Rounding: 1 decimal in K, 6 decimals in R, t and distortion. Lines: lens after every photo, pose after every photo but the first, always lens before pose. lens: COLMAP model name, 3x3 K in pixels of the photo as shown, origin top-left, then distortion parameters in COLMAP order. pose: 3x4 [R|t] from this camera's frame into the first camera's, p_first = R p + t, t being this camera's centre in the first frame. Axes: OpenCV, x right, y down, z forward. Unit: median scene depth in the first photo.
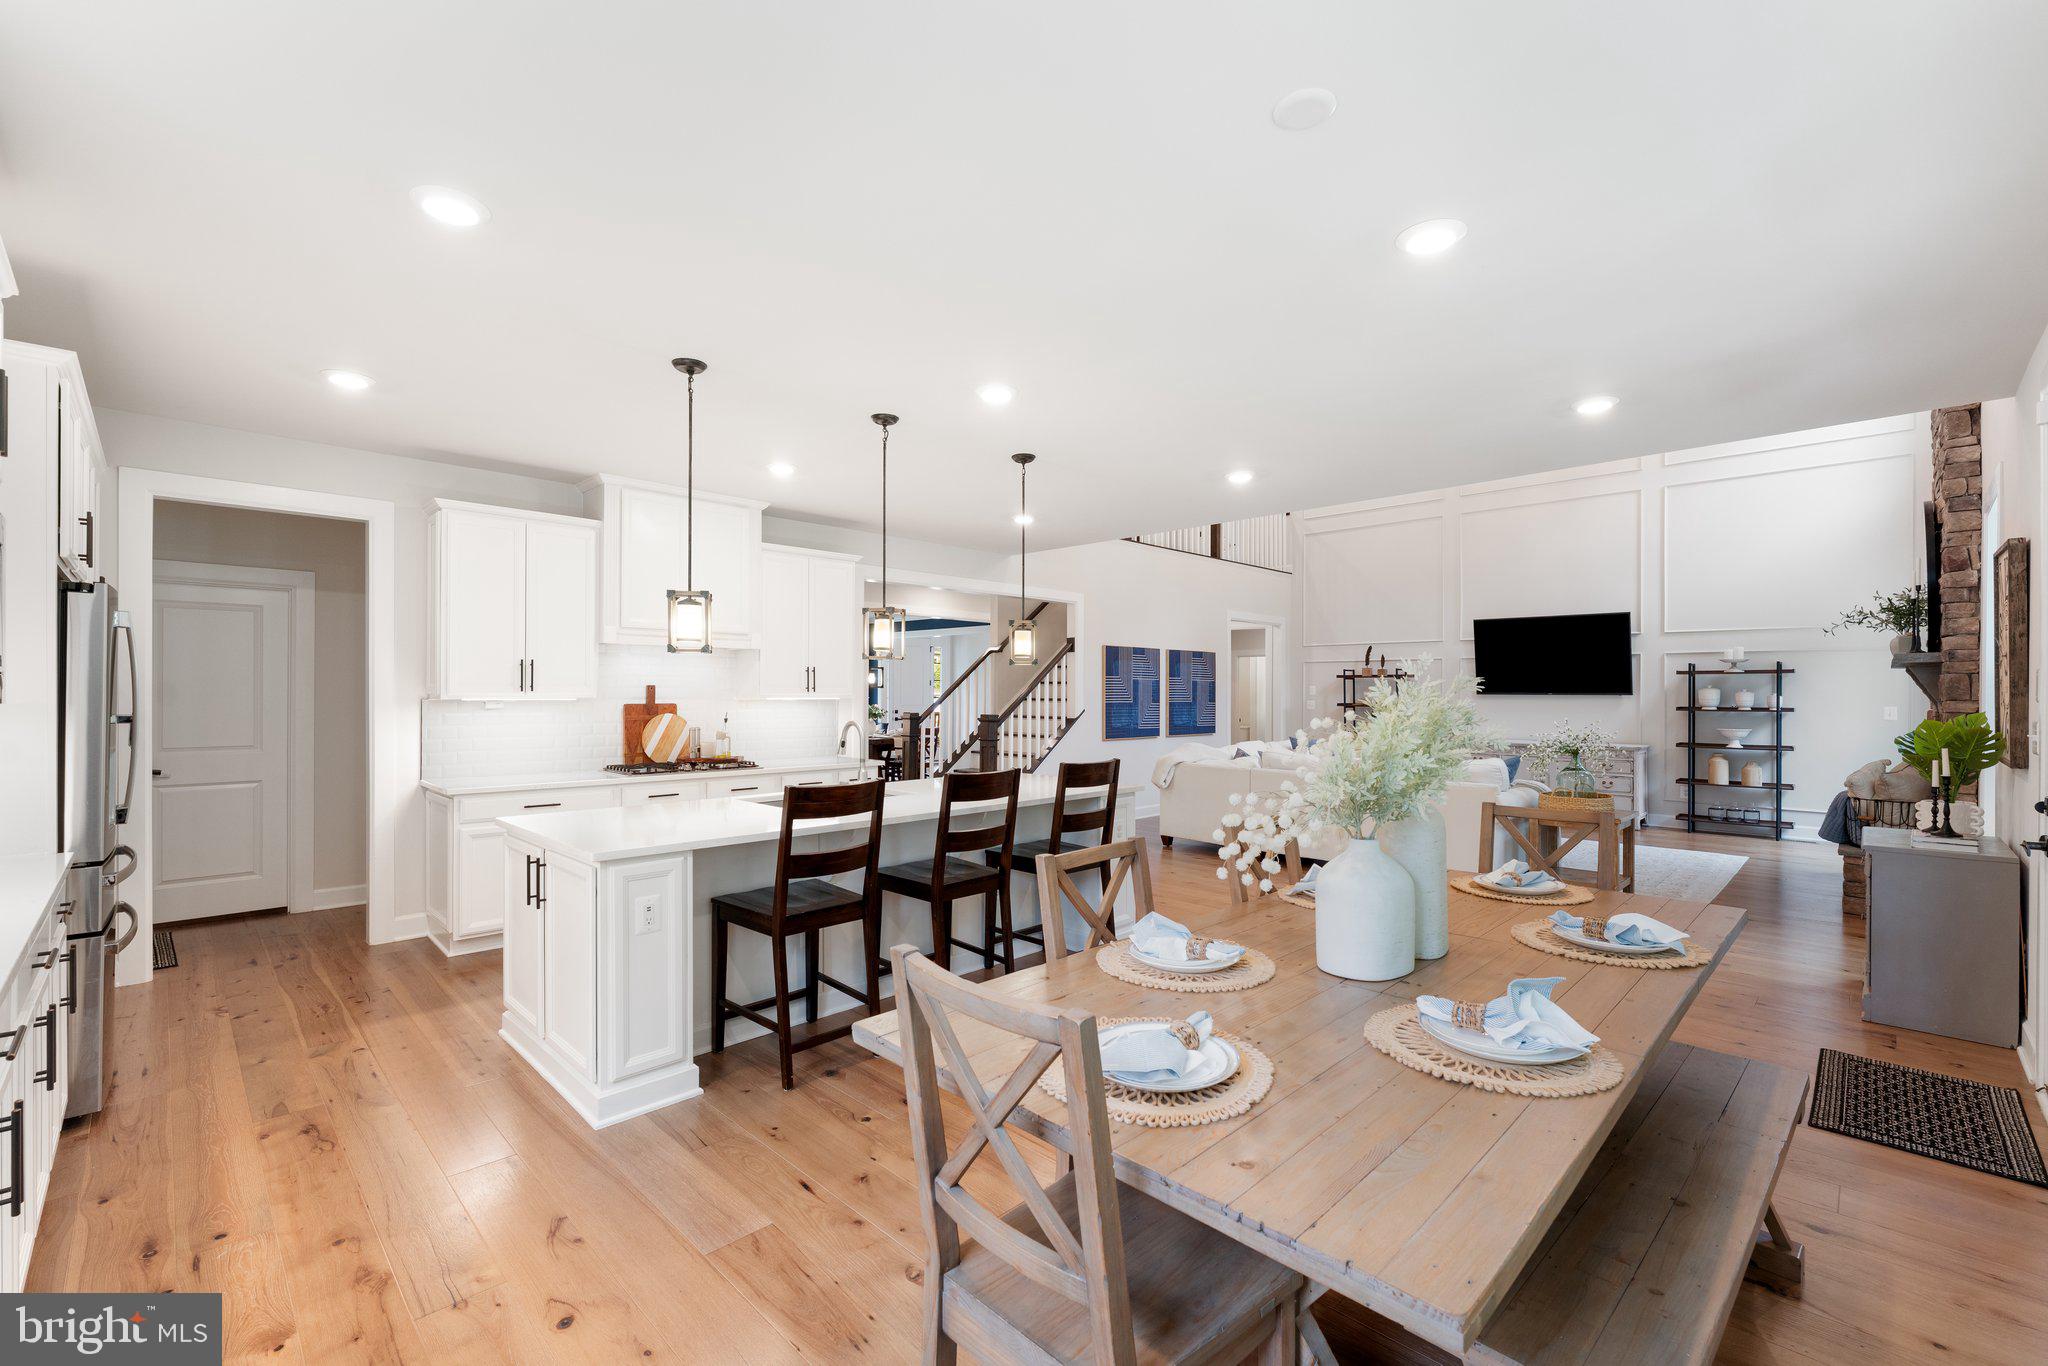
lens RADIAL K [[878.3, 0, 1020.5], [0, 878.3, 684.7], [0, 0, 1]] dist [0.000946, -0.001301]
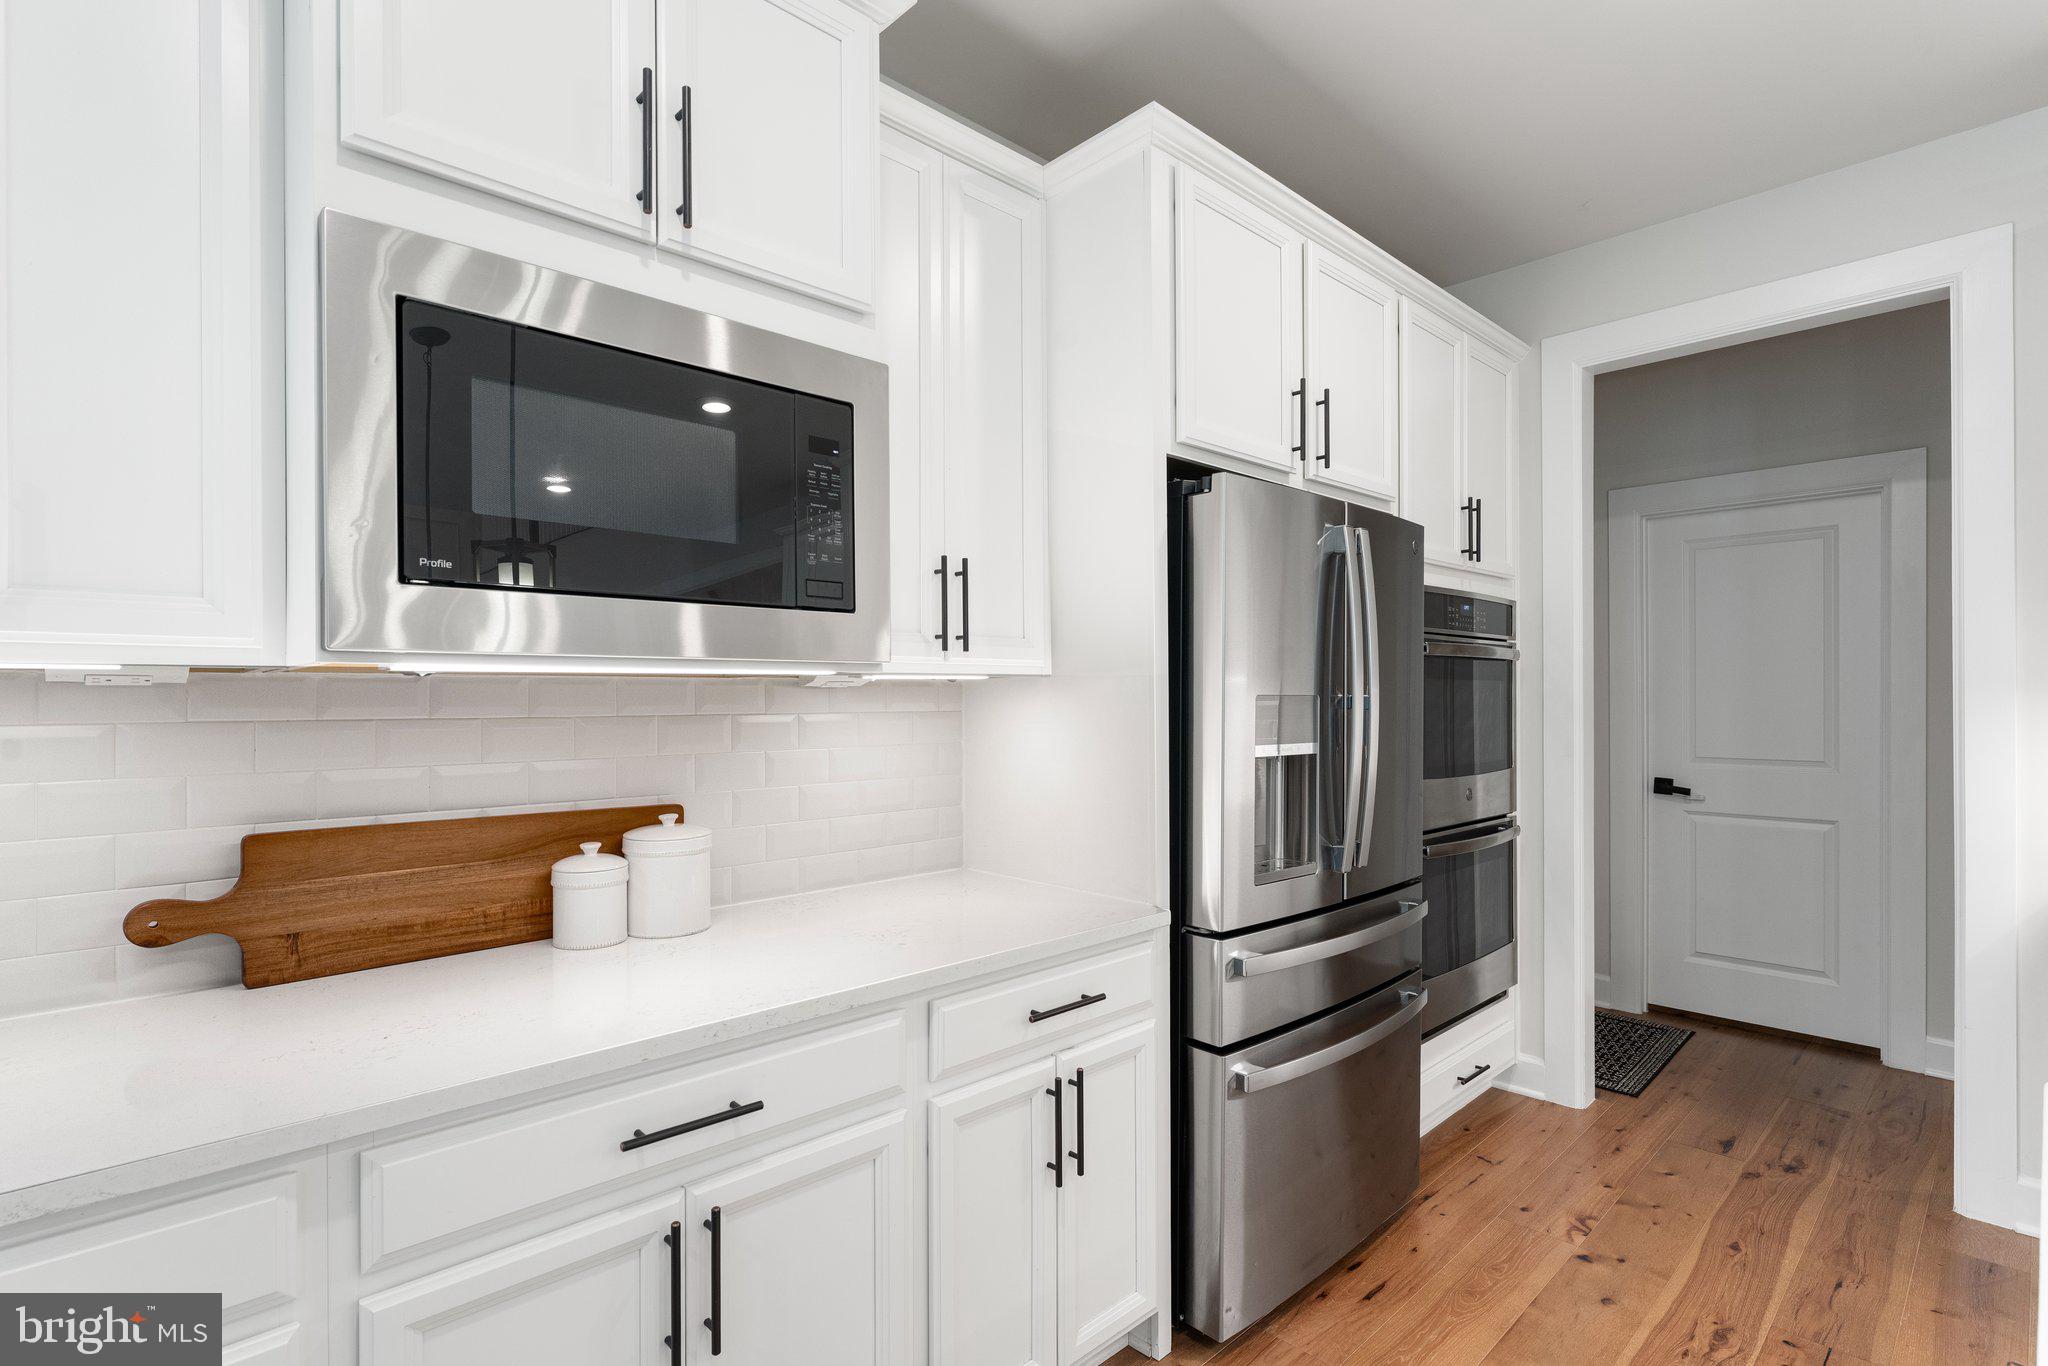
lens RADIAL K [[965.7, 0, 979.5], [0, 965.7, 694.8], [0, 0, 1]] dist [-0.004878, -0.002026]
pose [[-0.049849, -0.013730, -0.998662, -0.178919], [0.019753, 0.999696, -0.014731, 0.021298], [0.998561, -0.020461, -0.049563, 0.431202]]
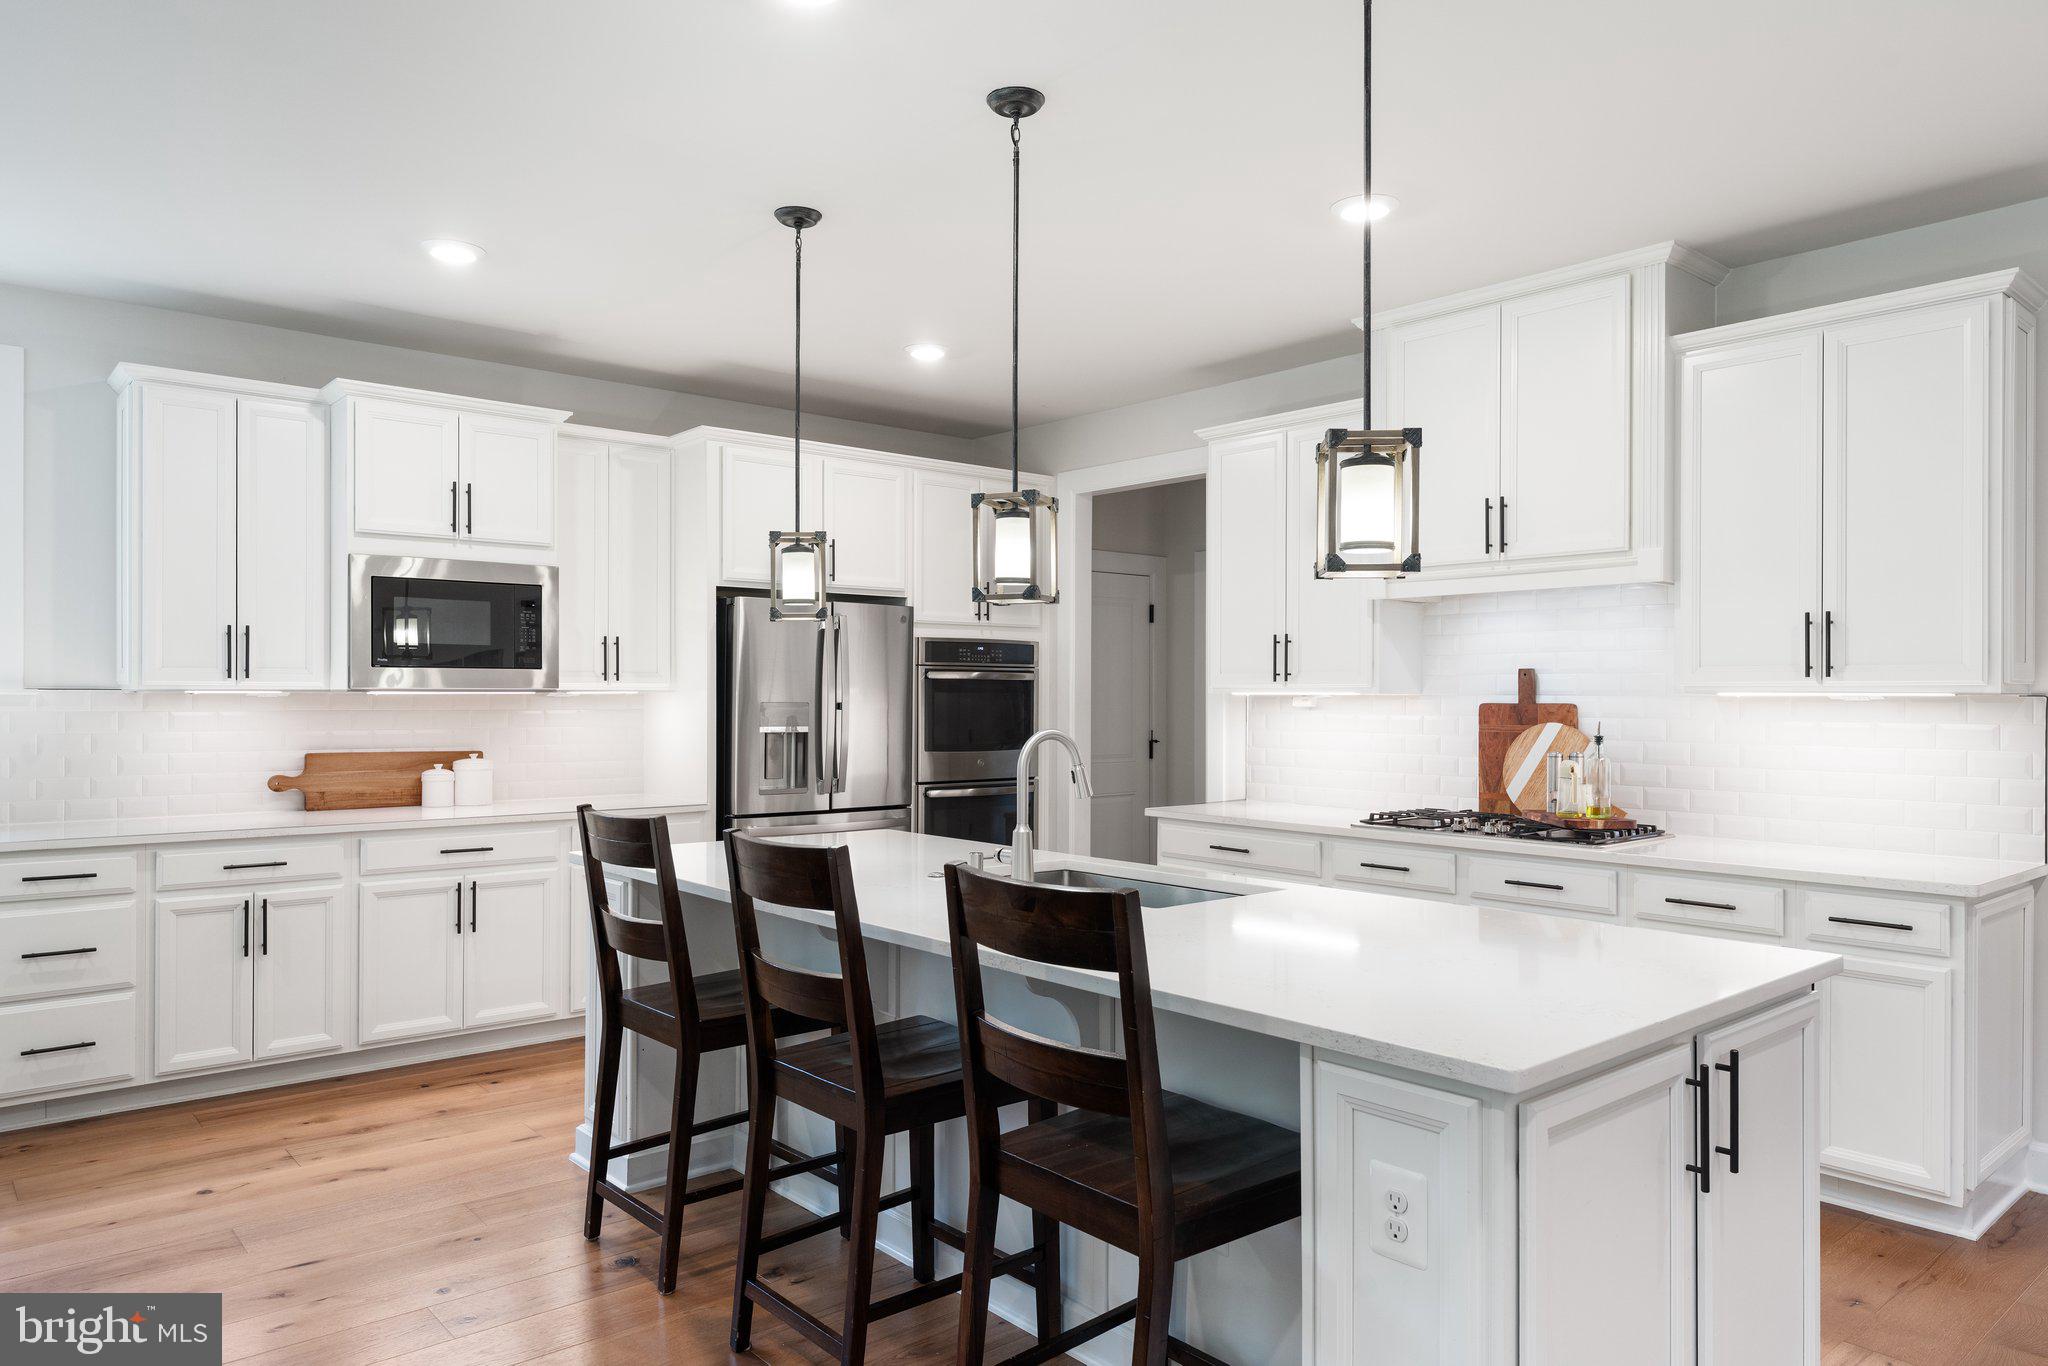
lens RADIAL K [[1316.1, 0, 967.4], [0, 1316.1, 687.2], [0, 0, 1]] dist [-0.003216, 0.001318]
pose [[-0.093934, -0.008659, -0.995541, 0.400854], [0.007530, 0.999927, -0.009407, 0.016989], [0.995550, -0.008380, -0.093862, 0.745054]]
